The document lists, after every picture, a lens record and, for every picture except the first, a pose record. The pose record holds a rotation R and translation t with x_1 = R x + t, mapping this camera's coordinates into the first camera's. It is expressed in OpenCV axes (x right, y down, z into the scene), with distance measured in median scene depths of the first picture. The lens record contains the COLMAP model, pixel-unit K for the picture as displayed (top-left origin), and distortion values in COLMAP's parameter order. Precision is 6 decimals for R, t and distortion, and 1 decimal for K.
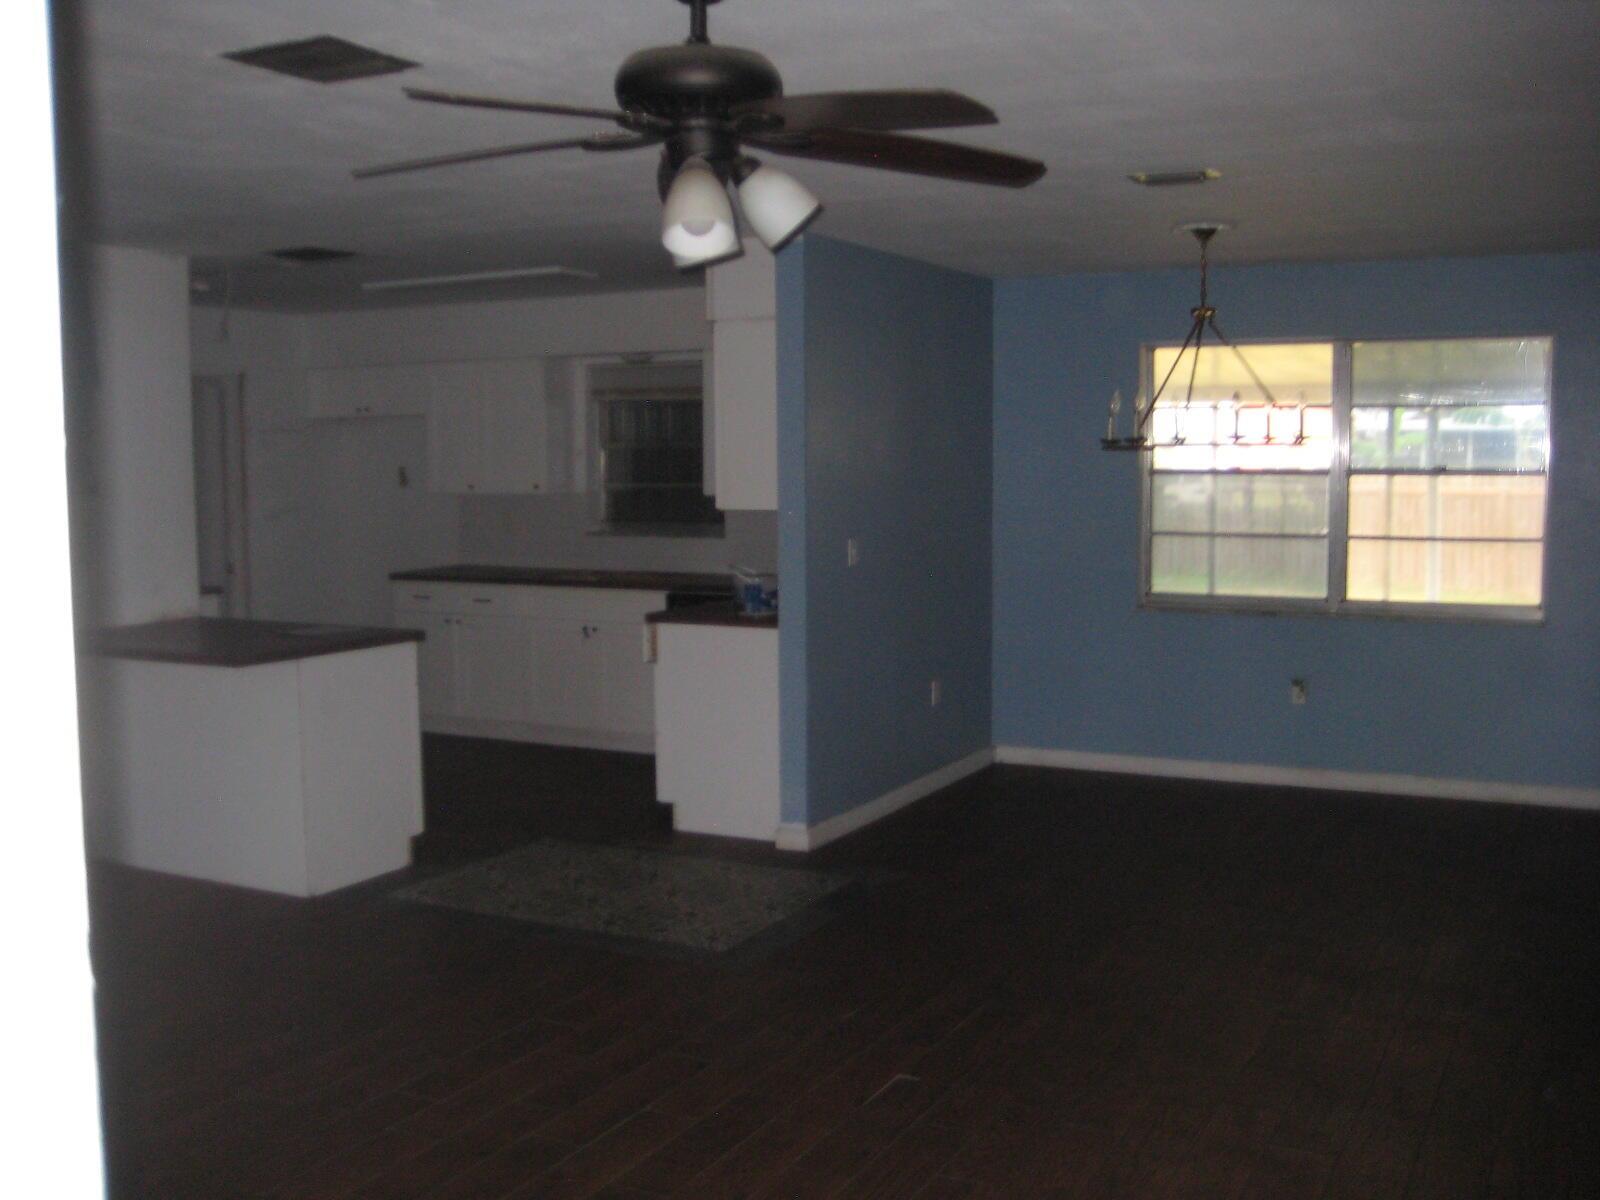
lens RADIAL K [[1654.7, 0, 793.8], [0, 1654.7, 609.1], [0, 0, 1]] dist [-0.160966, 0.197760]
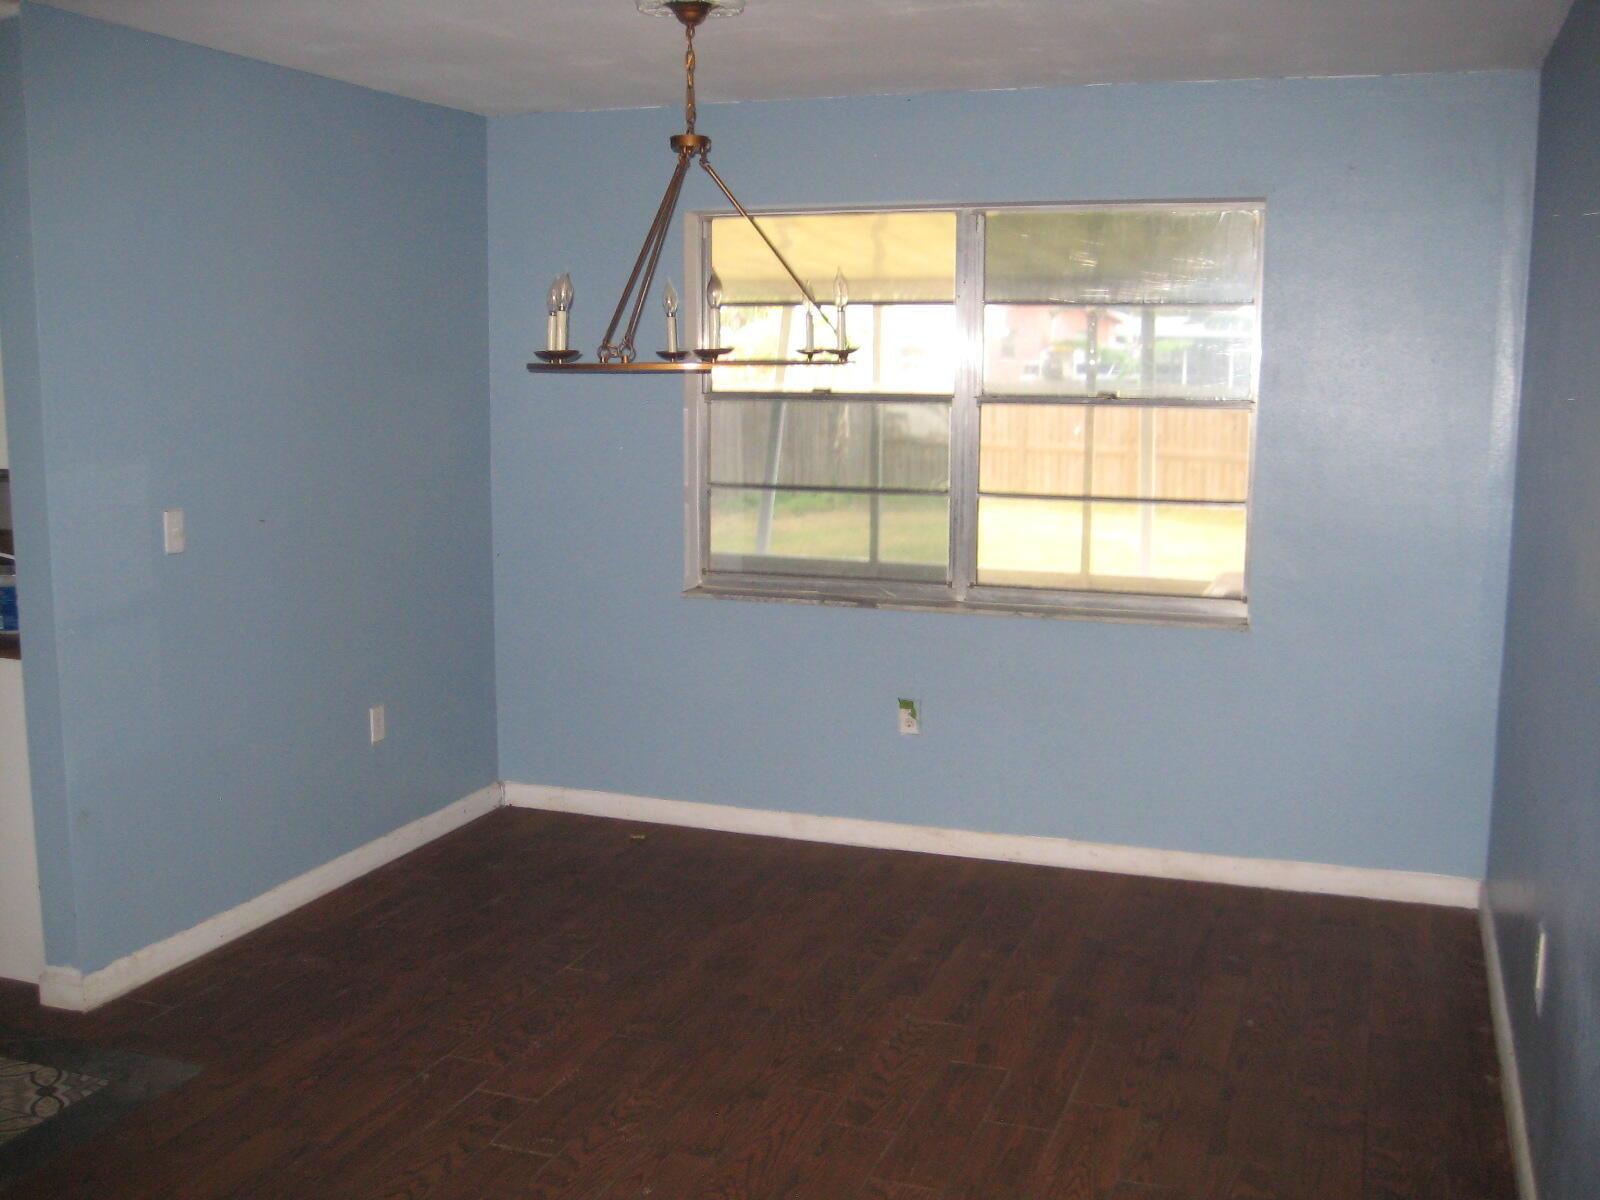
lens RADIAL K [[1654.7, 0, 793.8], [0, 1654.7, 609.1], [0, 0, 1]] dist [-0.160966, 0.197760]
pose [[0.992513, -0.009141, 0.121797, 0.177385], [0.001900, 0.998230, 0.059435, -0.037082], [-0.122125, -0.058758, 0.990774, 0.316423]]
